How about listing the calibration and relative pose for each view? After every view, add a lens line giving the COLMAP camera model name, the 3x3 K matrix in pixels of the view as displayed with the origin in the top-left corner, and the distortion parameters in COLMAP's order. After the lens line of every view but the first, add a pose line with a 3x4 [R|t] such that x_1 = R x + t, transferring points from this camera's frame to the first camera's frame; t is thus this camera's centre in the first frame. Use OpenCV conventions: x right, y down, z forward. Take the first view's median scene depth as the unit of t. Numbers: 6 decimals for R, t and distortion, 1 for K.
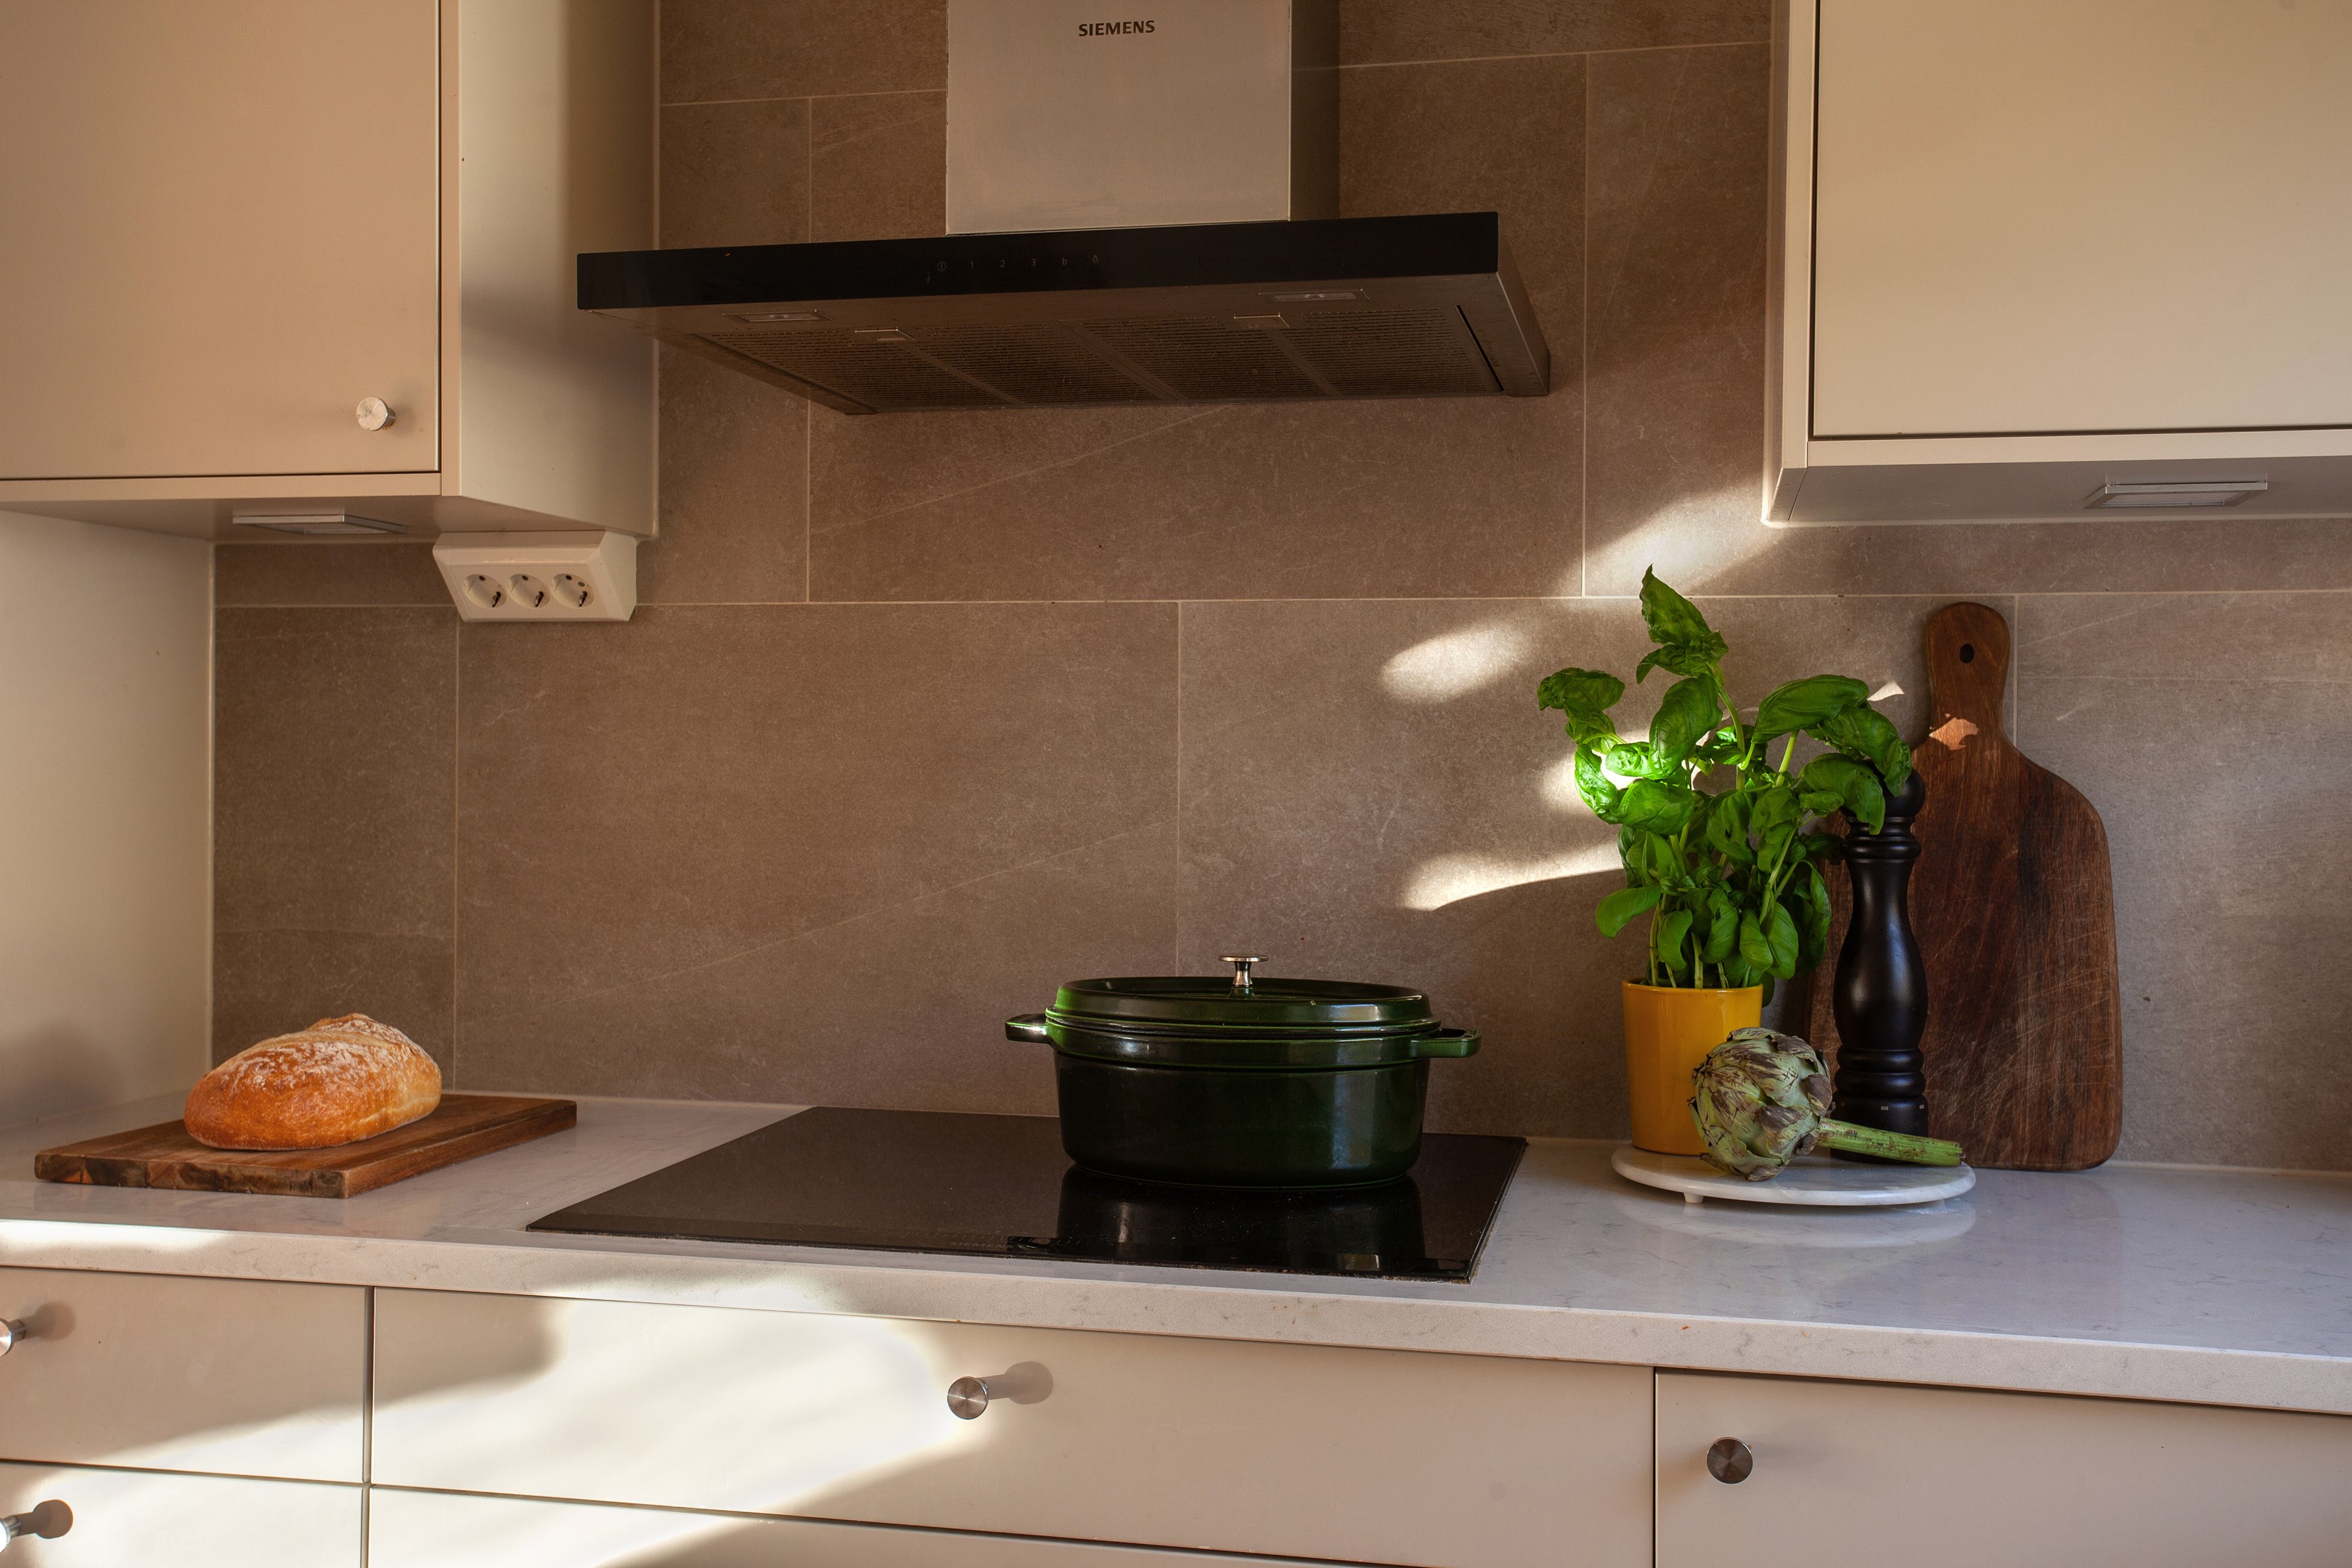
lens RADIAL K [[2397.6, 0, 1173.7], [0, 2397.6, 775.2], [0, 0, 1]] dist [0.010475, 0.000000]
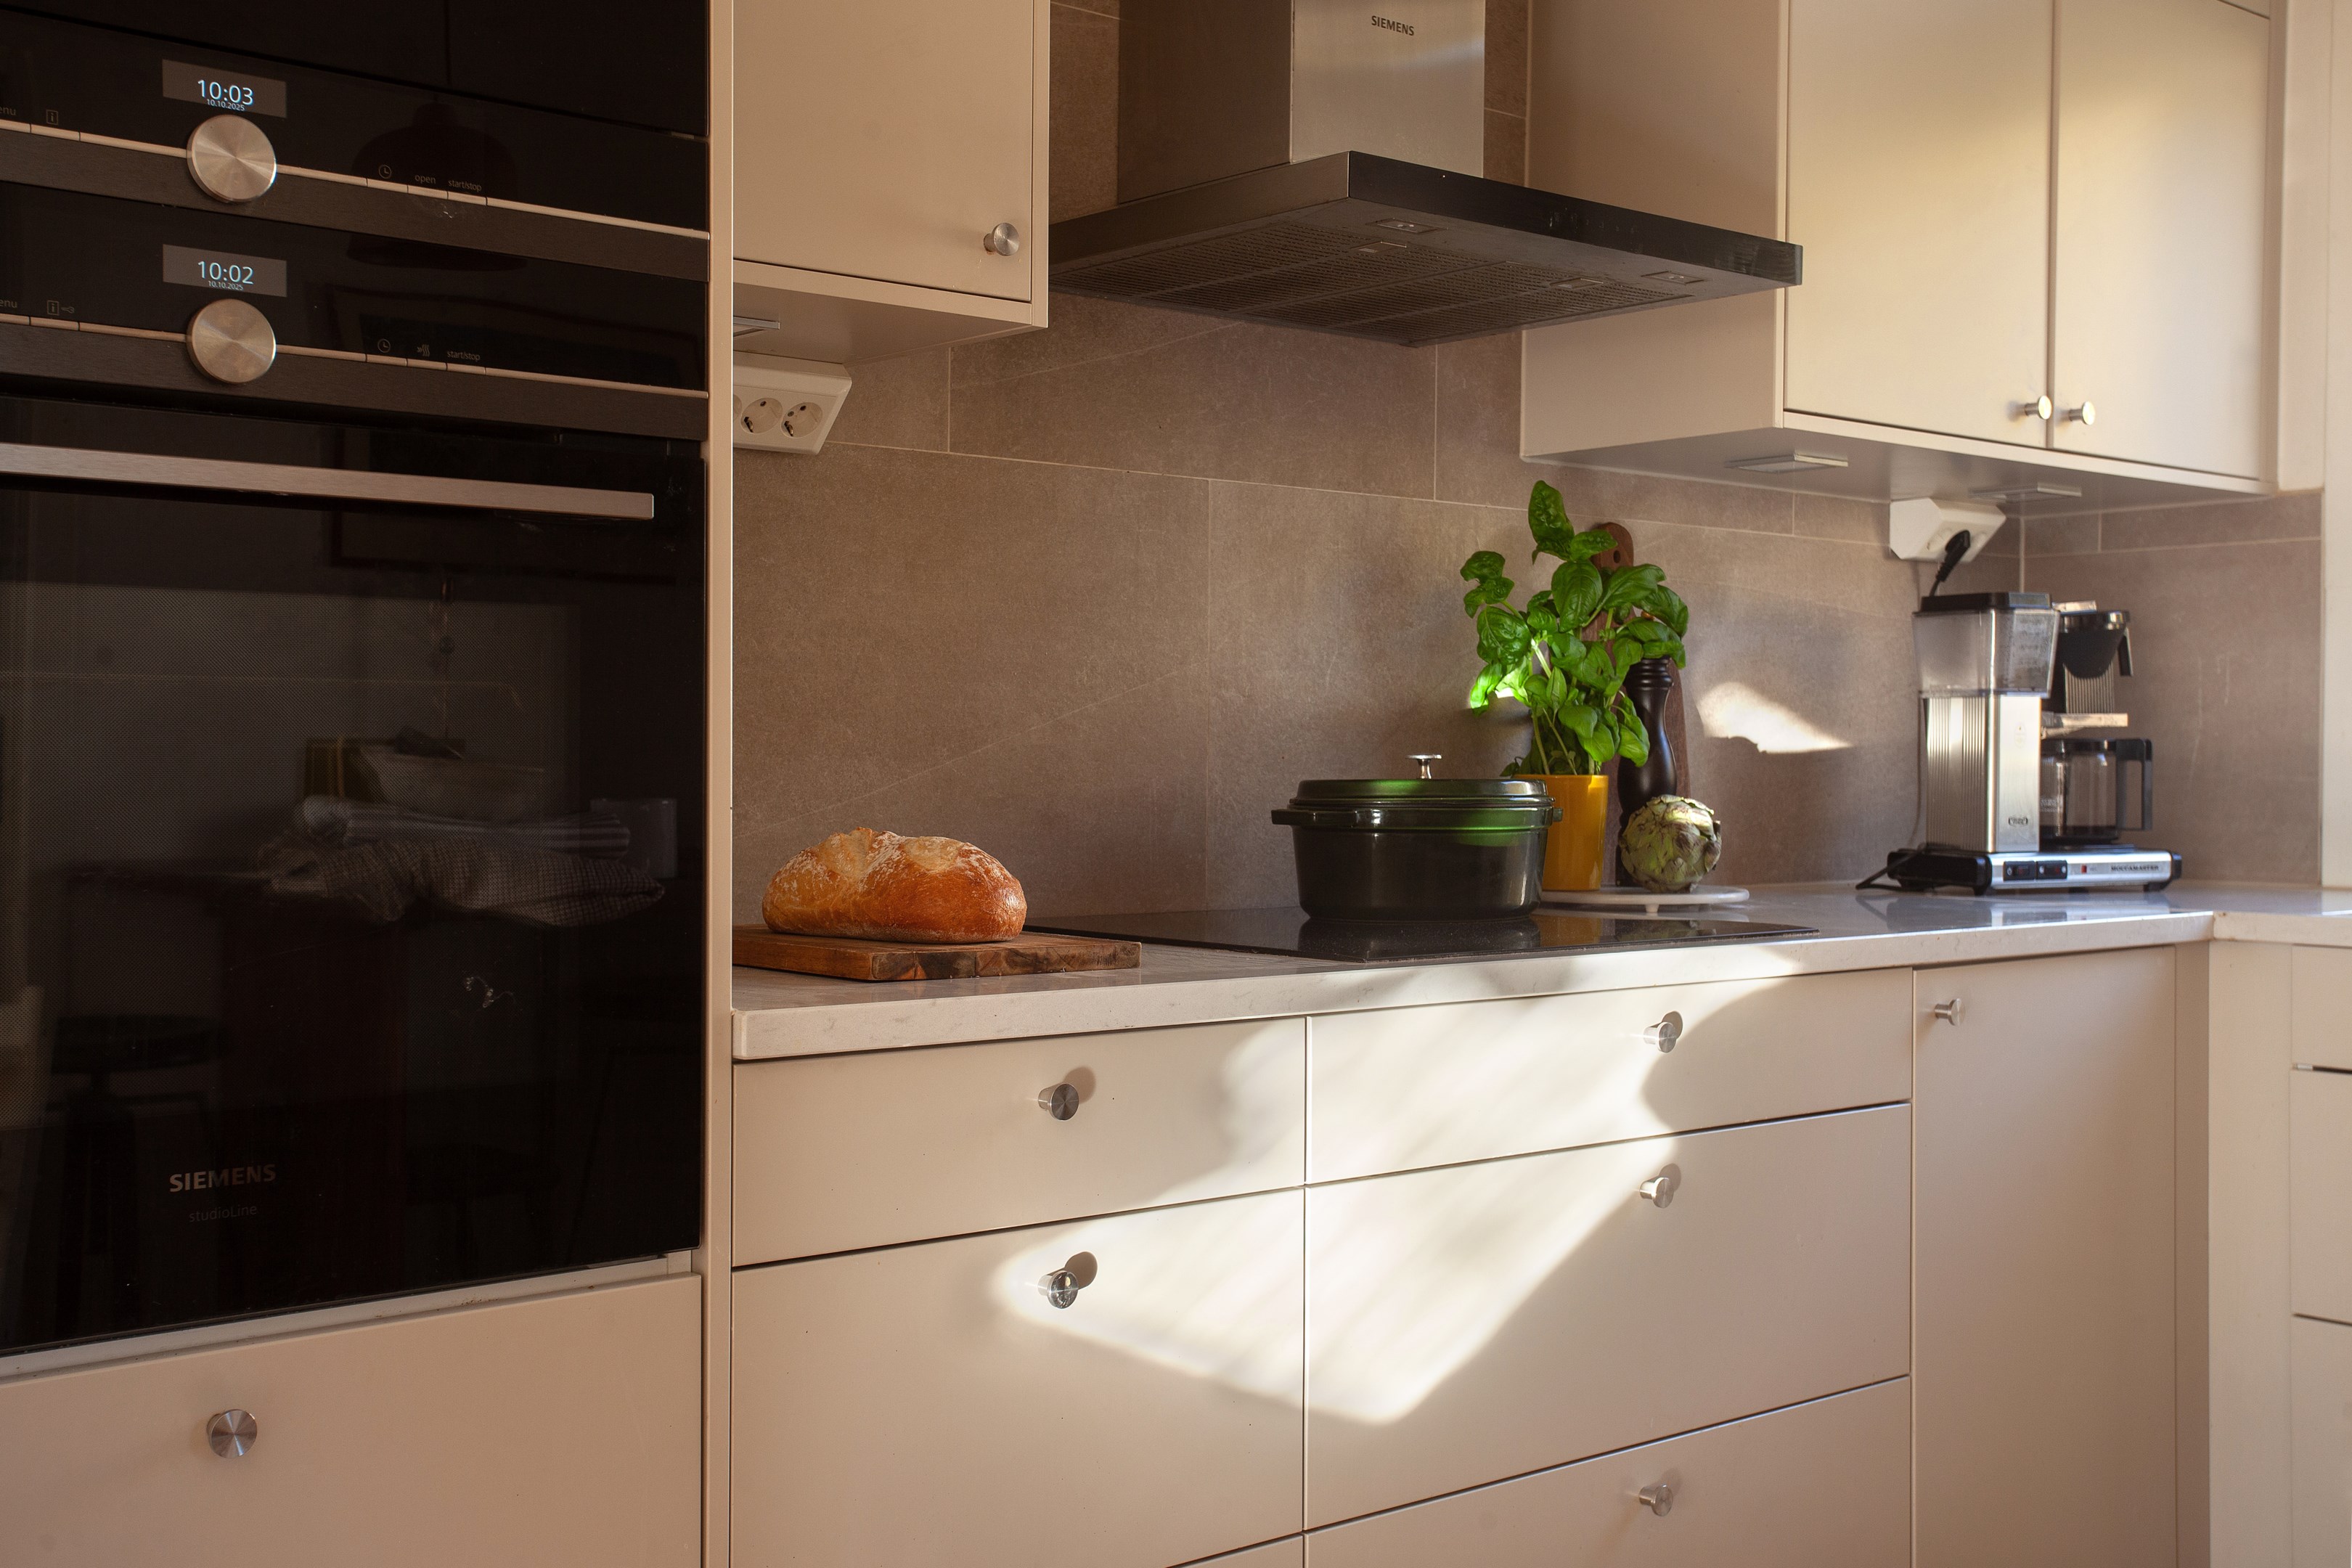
lens RADIAL K [[2670.6, 0, 1176.7], [0, 2670.6, 787.3], [0, 0, 1]] dist [0.033562, 0.000000]
pose [[0.582078, -0.013274, 0.813025, -1.097842], [0.009464, 0.999910, 0.009549, 0.068959], [-0.813078, 0.002136, 0.582151, 0.231214]]
